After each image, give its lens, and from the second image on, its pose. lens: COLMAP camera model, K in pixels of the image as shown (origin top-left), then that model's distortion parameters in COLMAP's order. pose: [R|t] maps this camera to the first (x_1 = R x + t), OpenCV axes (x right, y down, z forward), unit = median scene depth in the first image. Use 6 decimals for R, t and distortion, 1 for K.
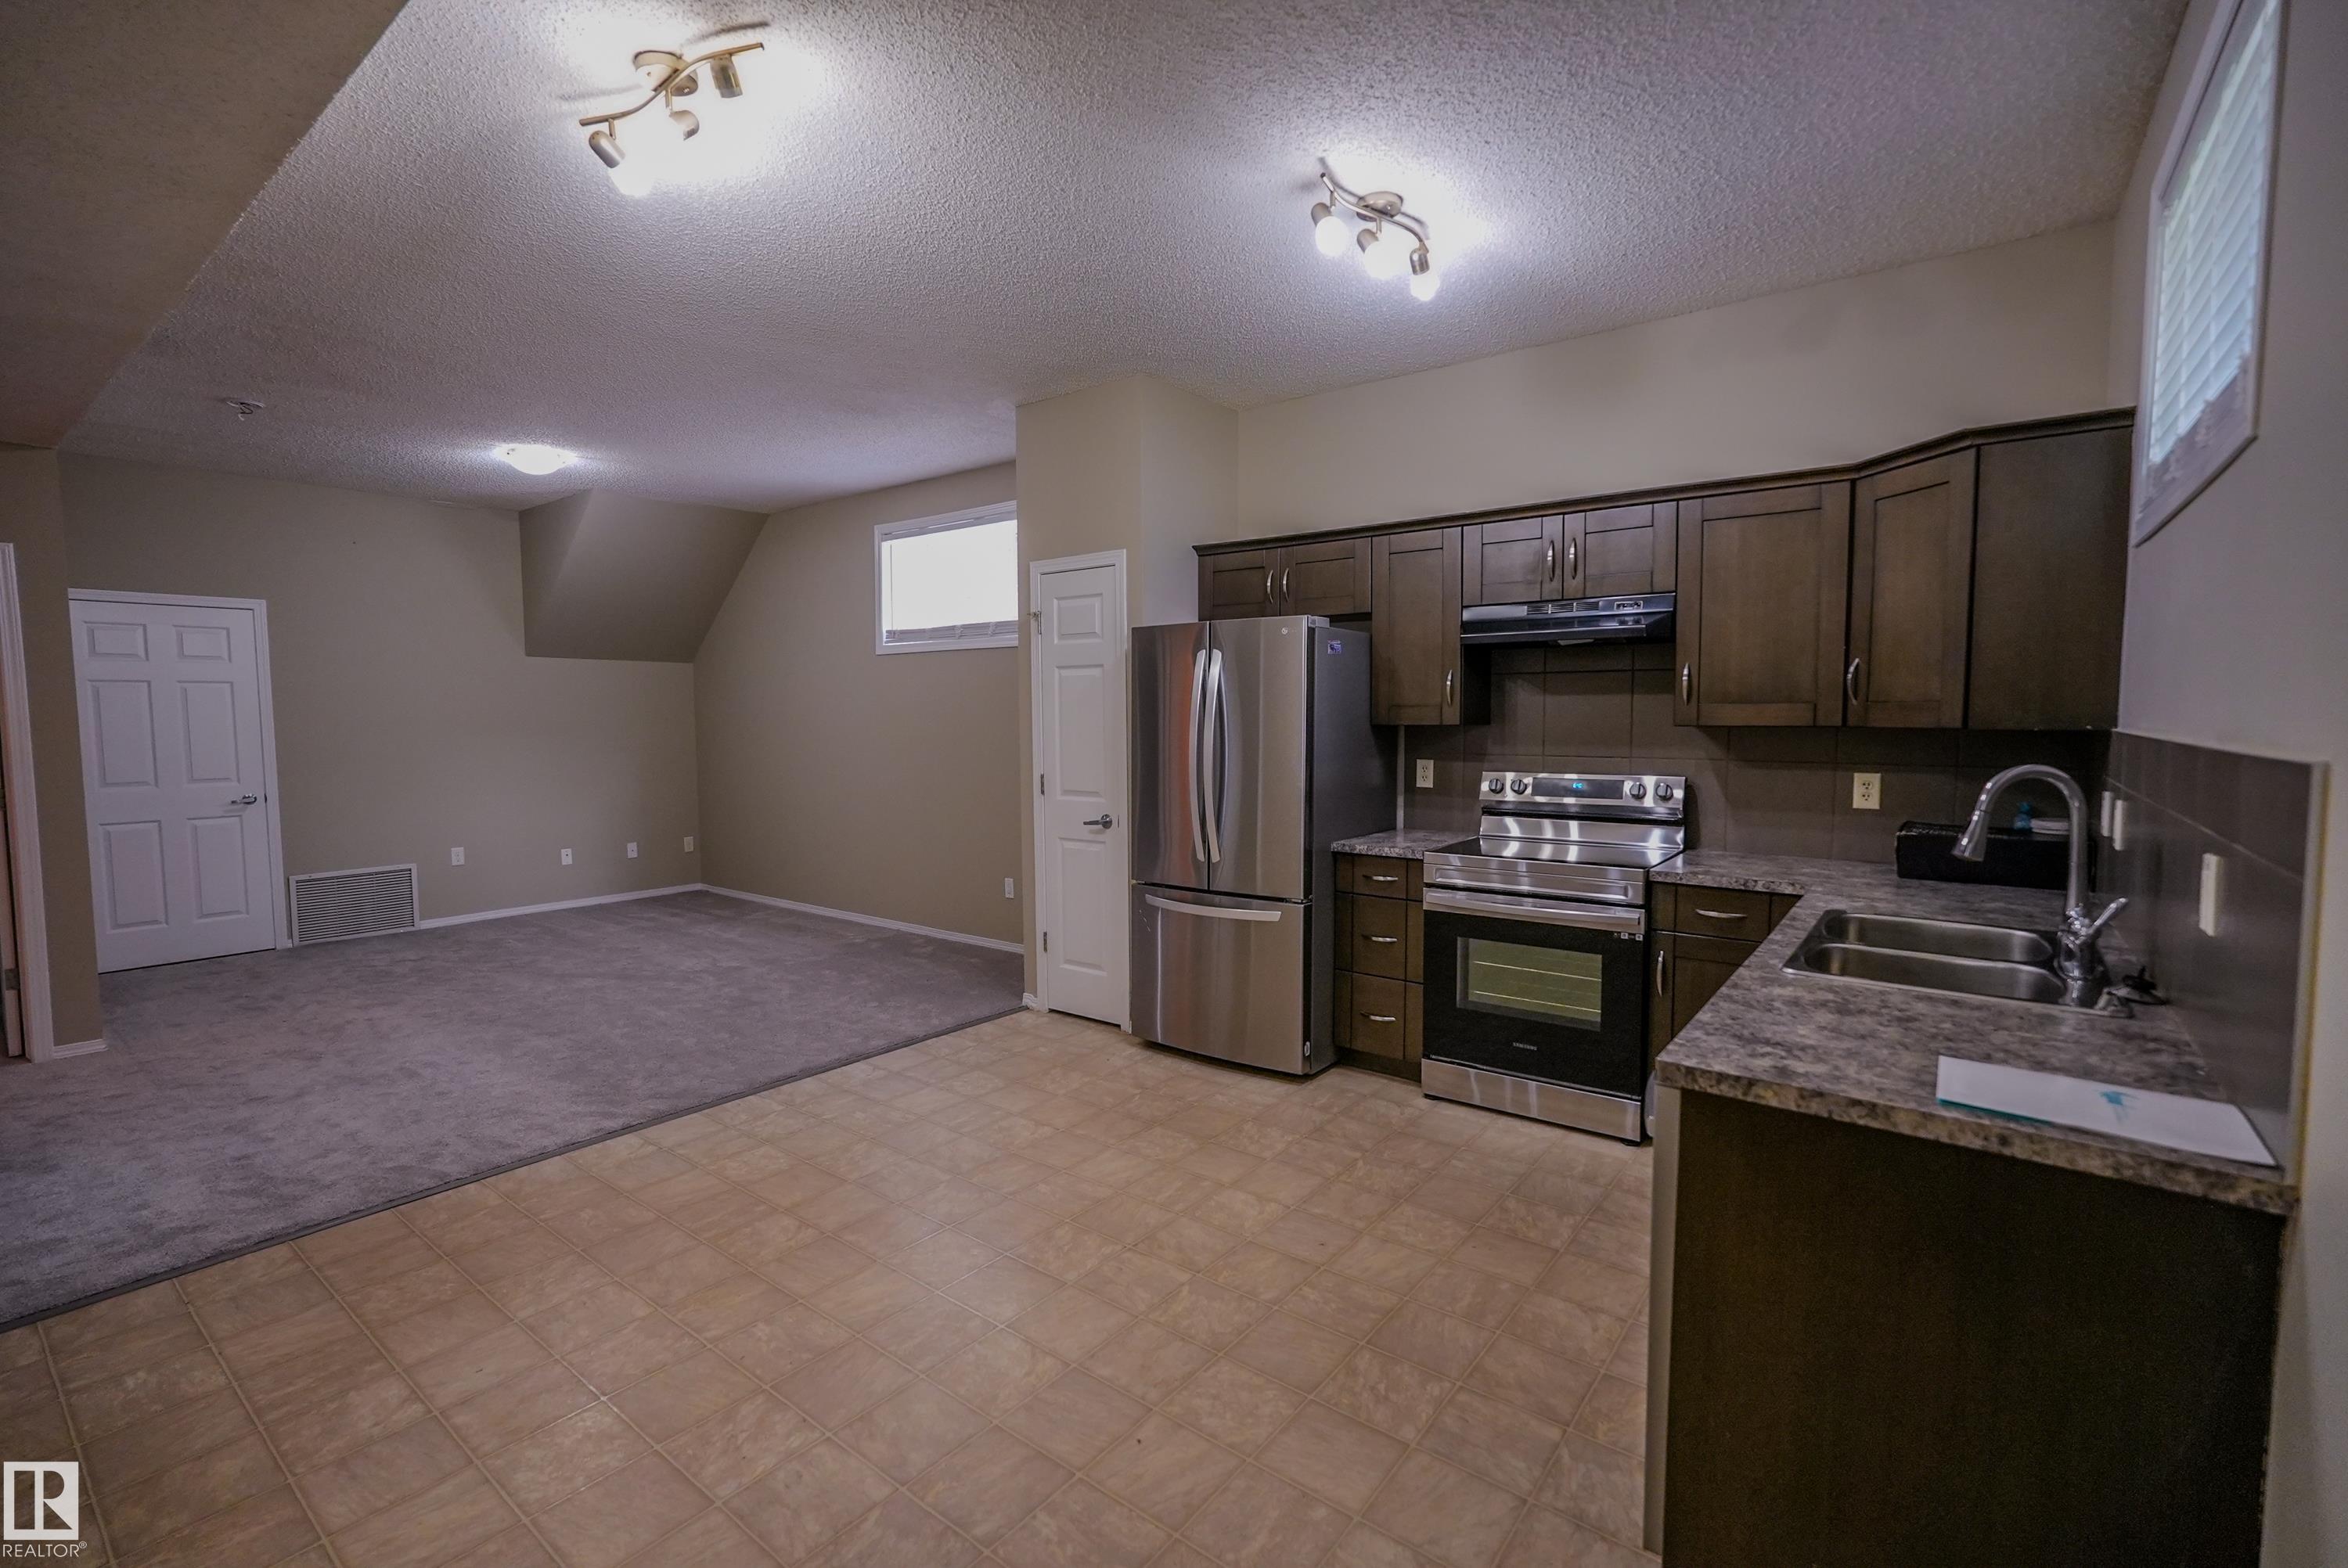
lens RADIAL K [[1032.4, 0, 1170.9], [0, 1032.4, 781.7], [0, 0, 1]] dist [-0.017274, 0.008615]
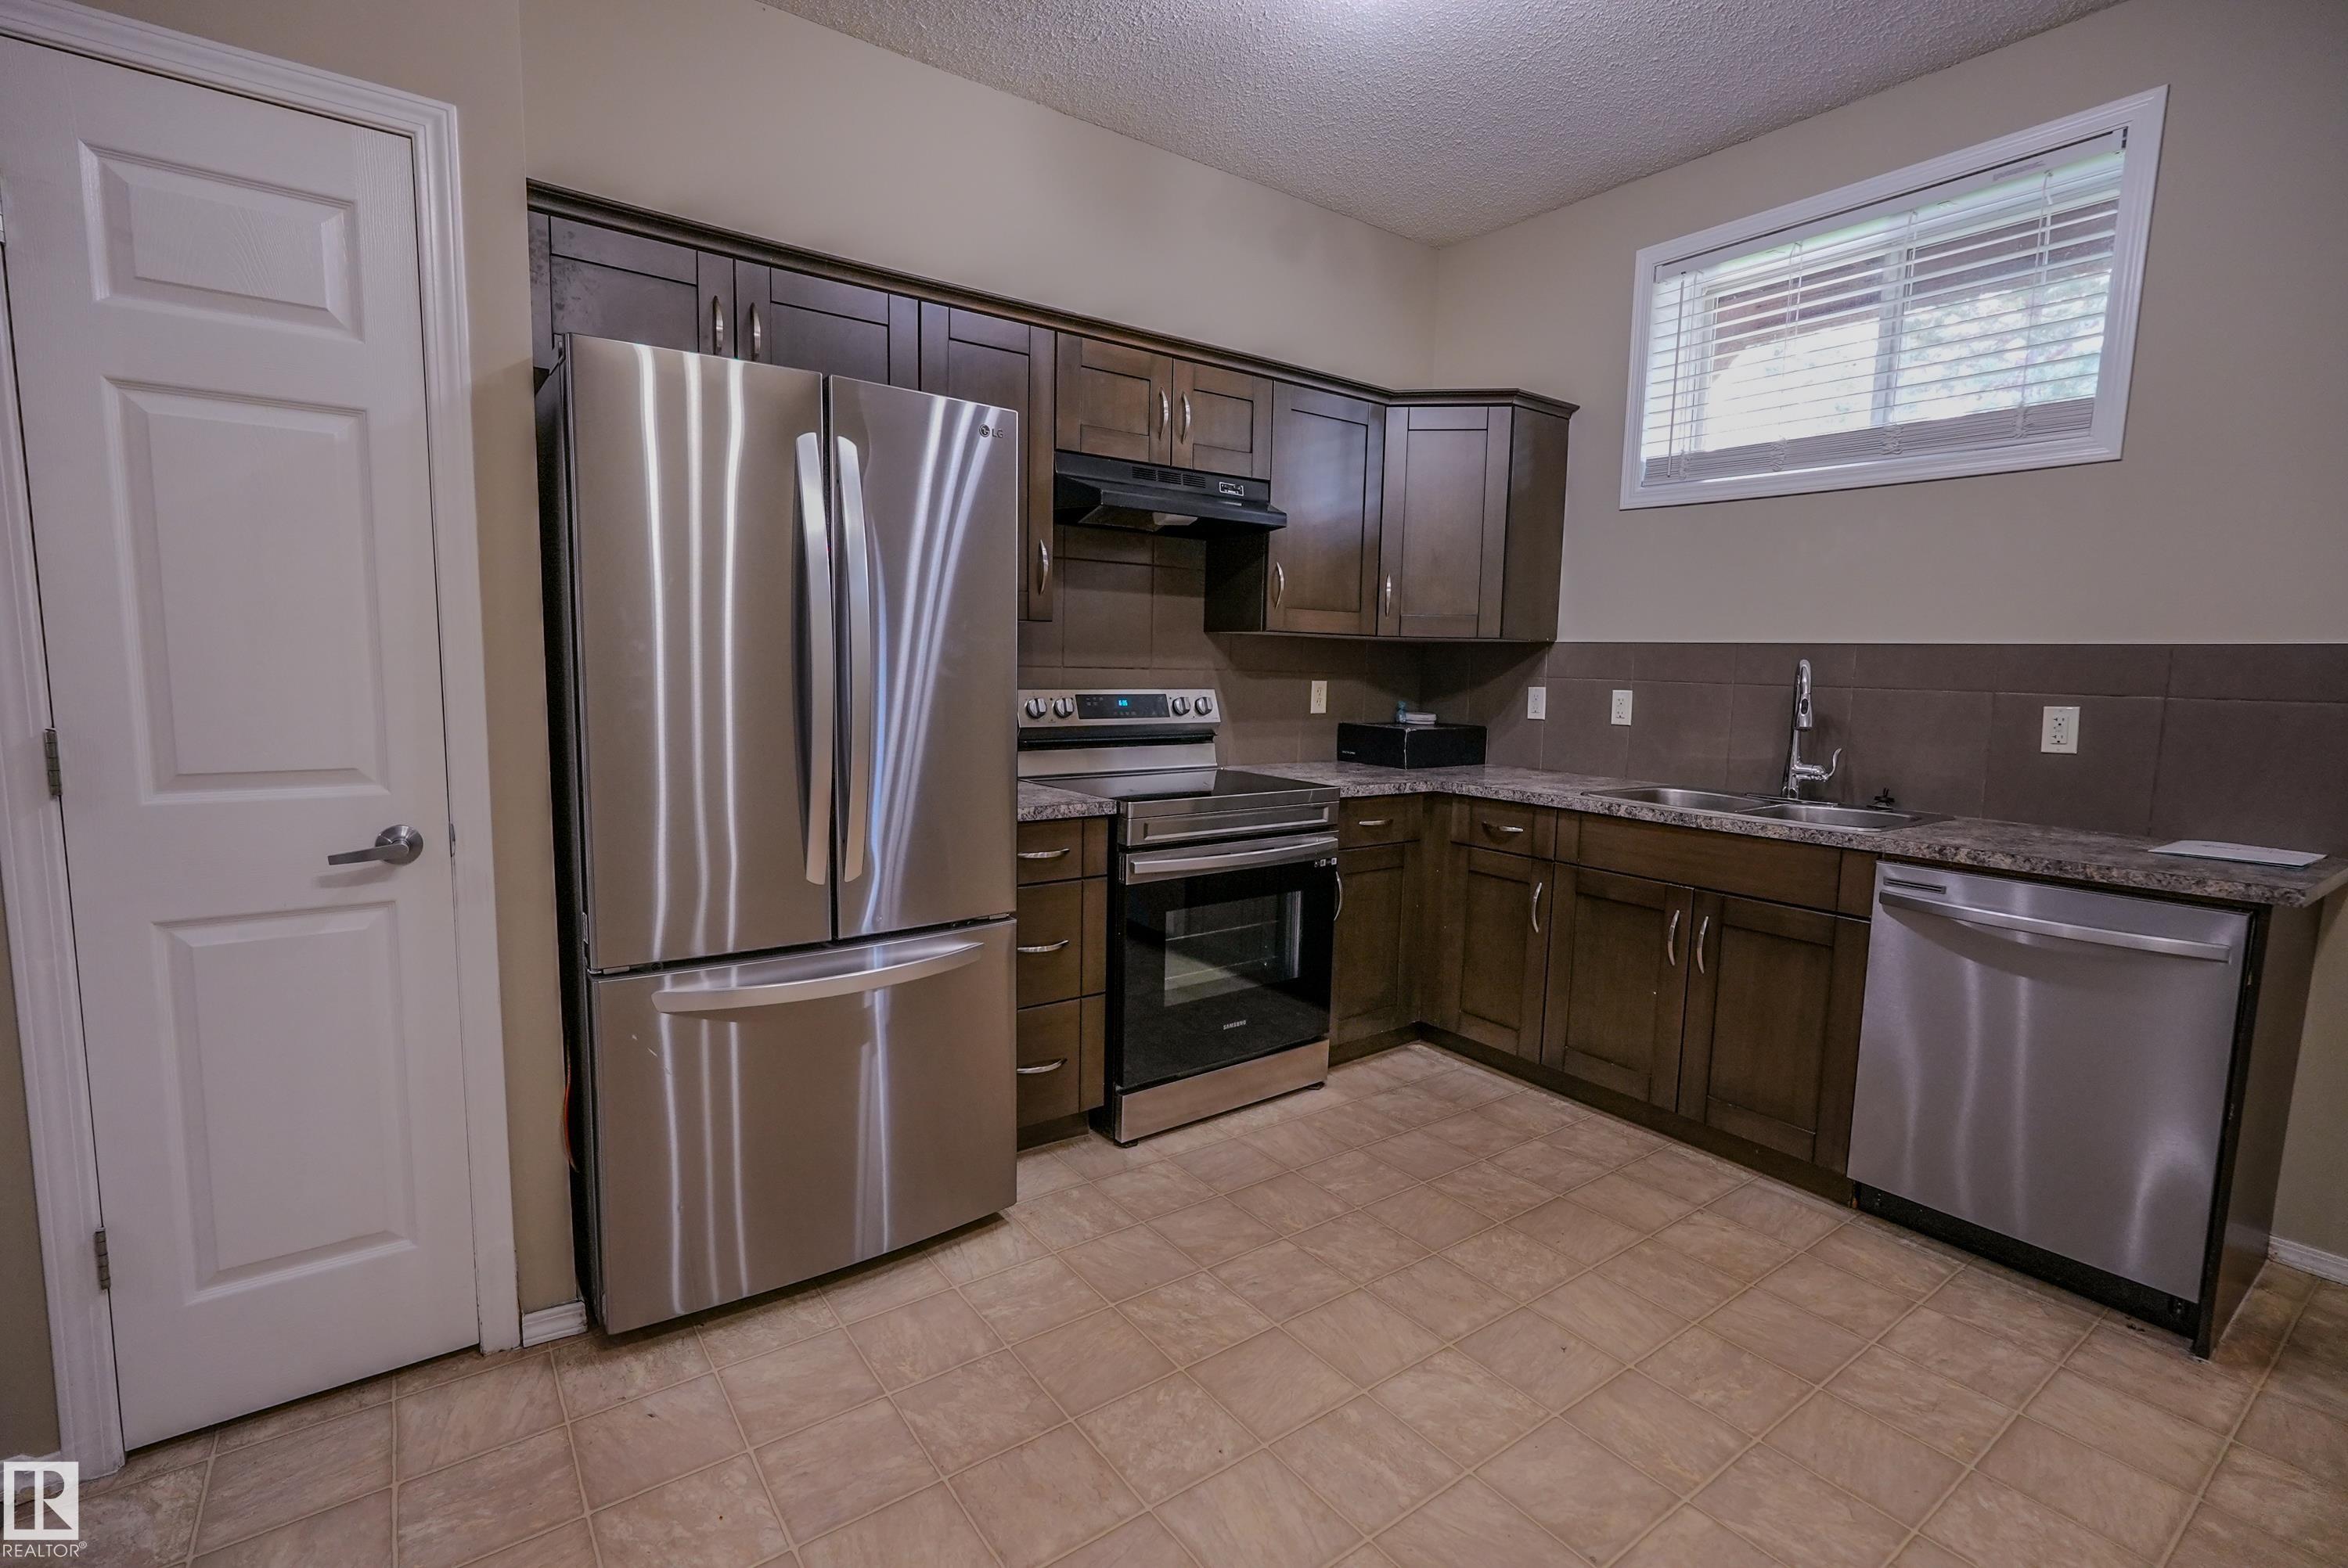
lens RADIAL K [[1069.5, 0, 1171.0], [0, 1069.5, 777.6], [0, 0, 1]] dist [-0.013299, 0.007478]
pose [[0.274976, -0.093983, 0.956847, -0.430682], [0.040645, 0.995458, 0.086095, -0.009155], [-0.960592, 0.015217, 0.277547, 0.771927]]
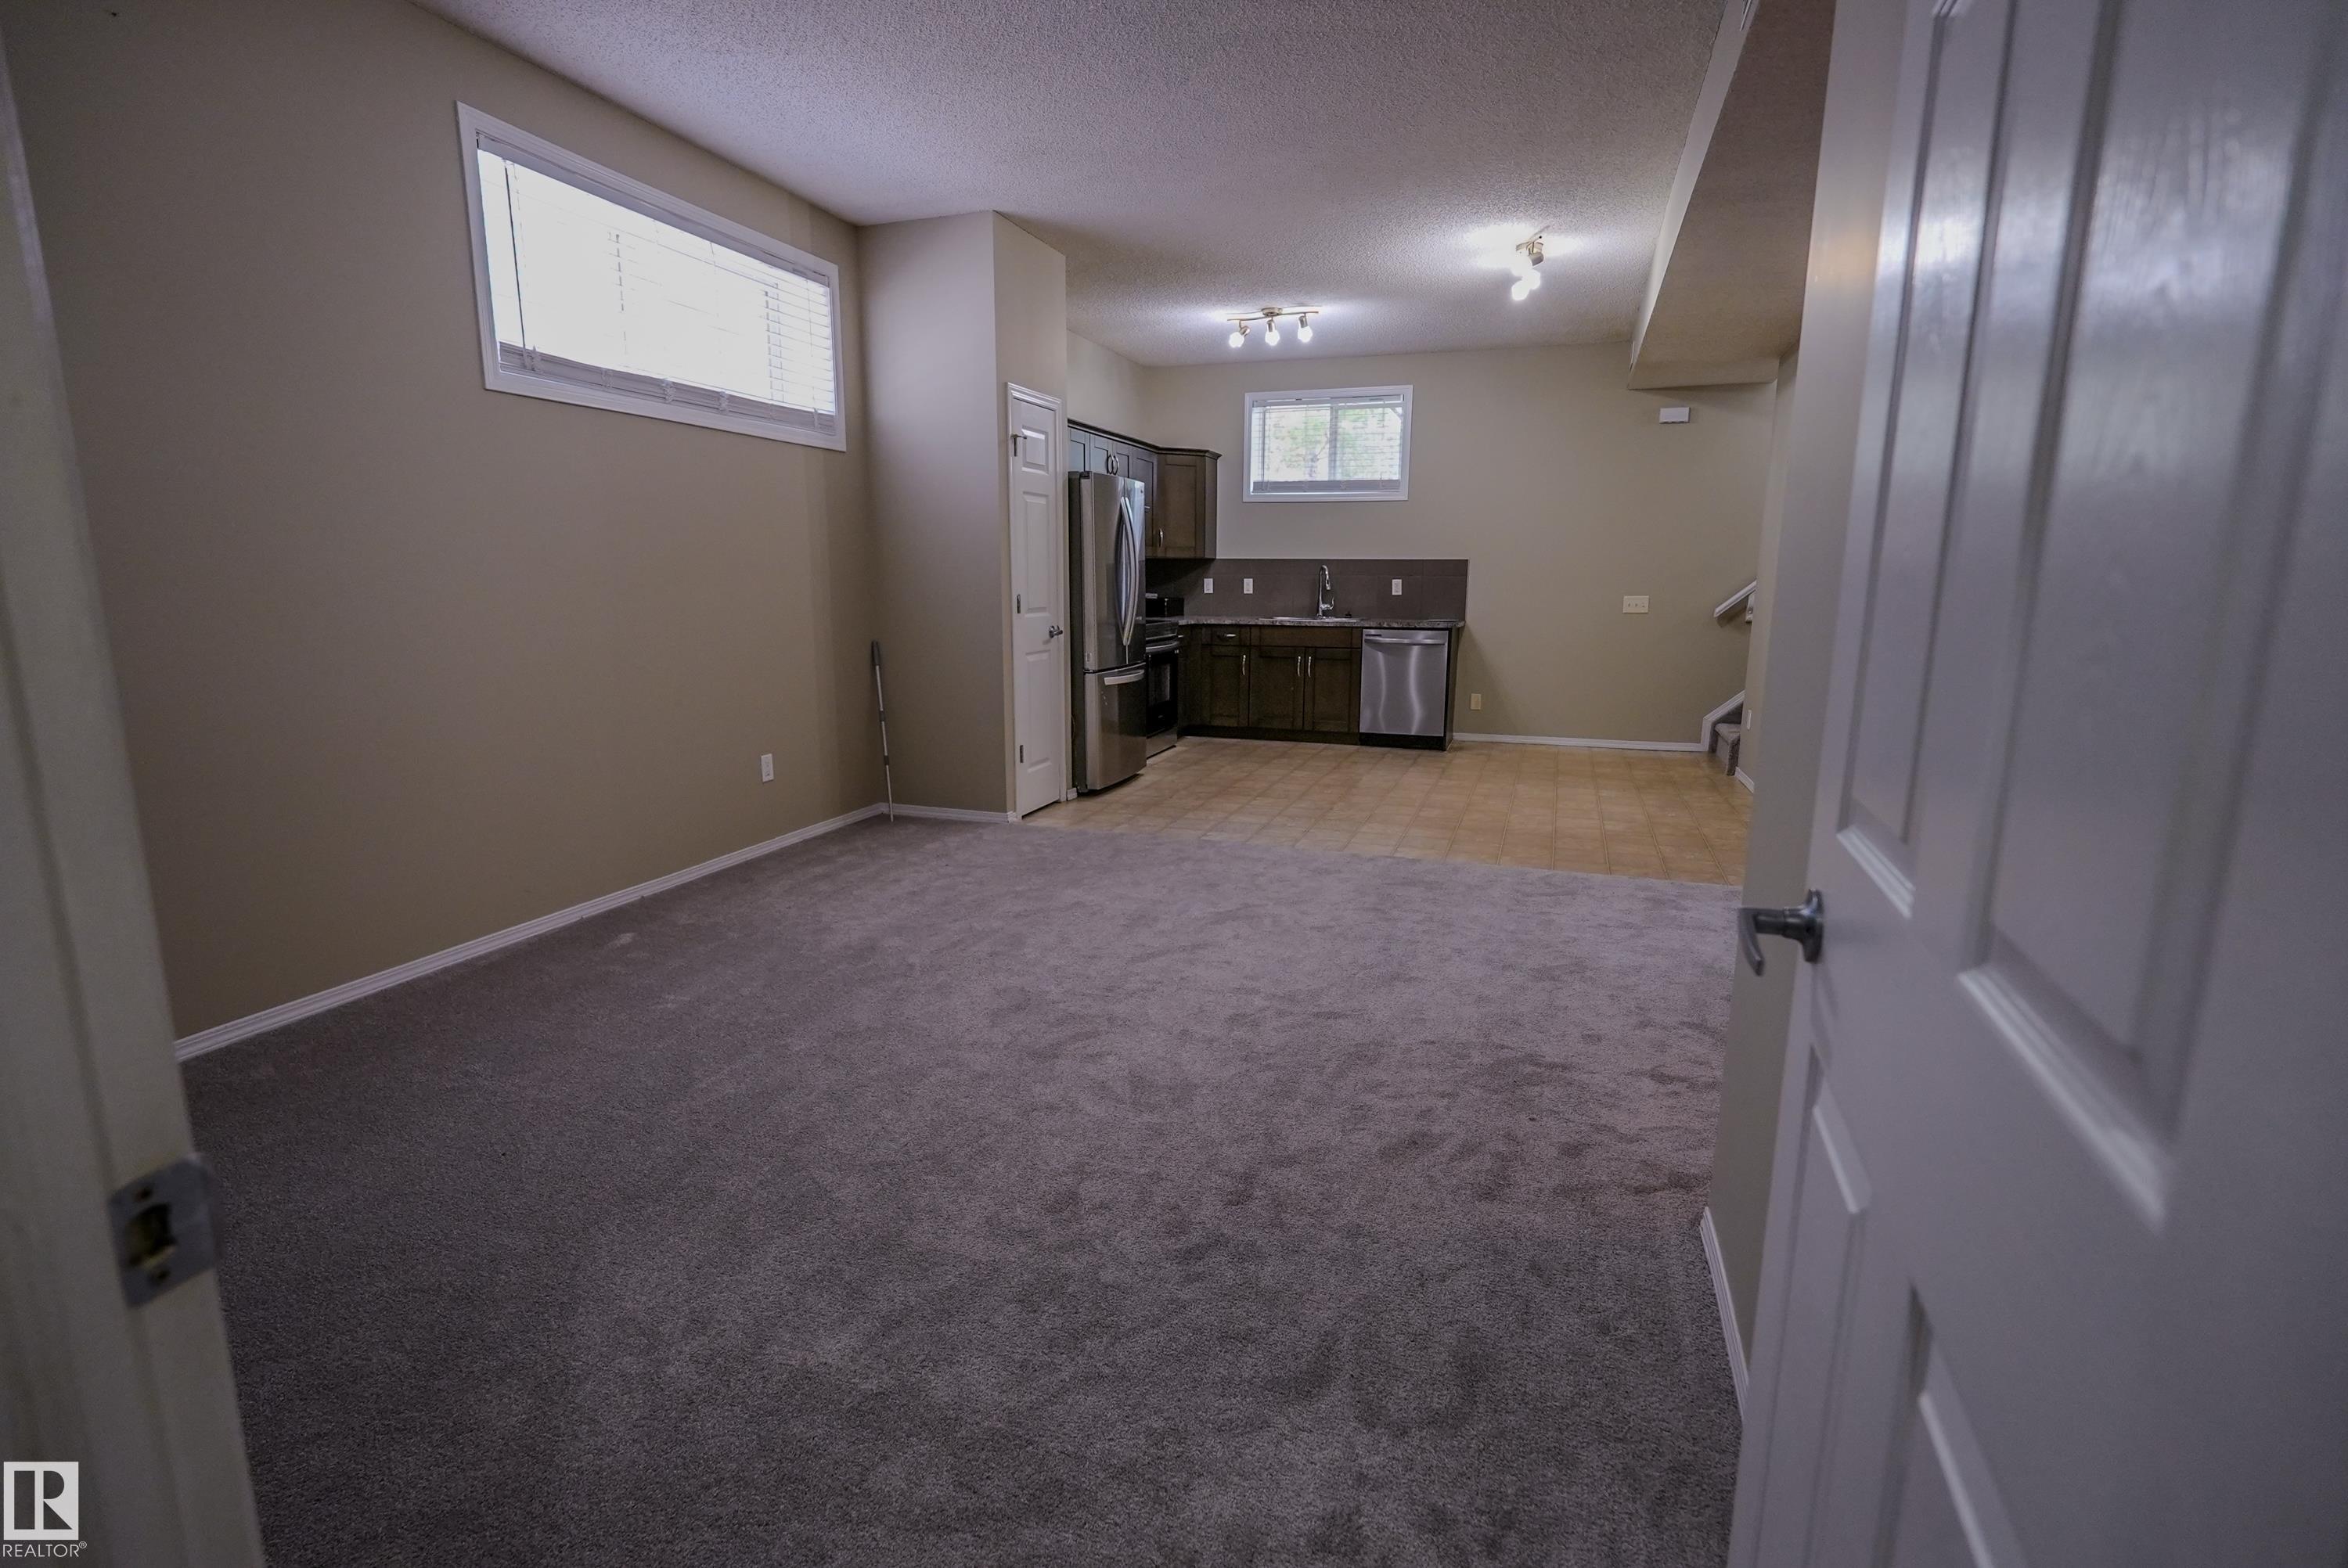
lens RADIAL K [[1108.3, 0, 1169.9], [0, 1108.3, 778.5], [0, 0, 1]] dist [-0.001601, -0.000176]
pose [[-0.317883, -0.169120, 0.932925, -1.623878], [0.059804, 0.978427, 0.197747, -0.049482], [-0.946242, 0.118653, -0.300912, 1.568128]]
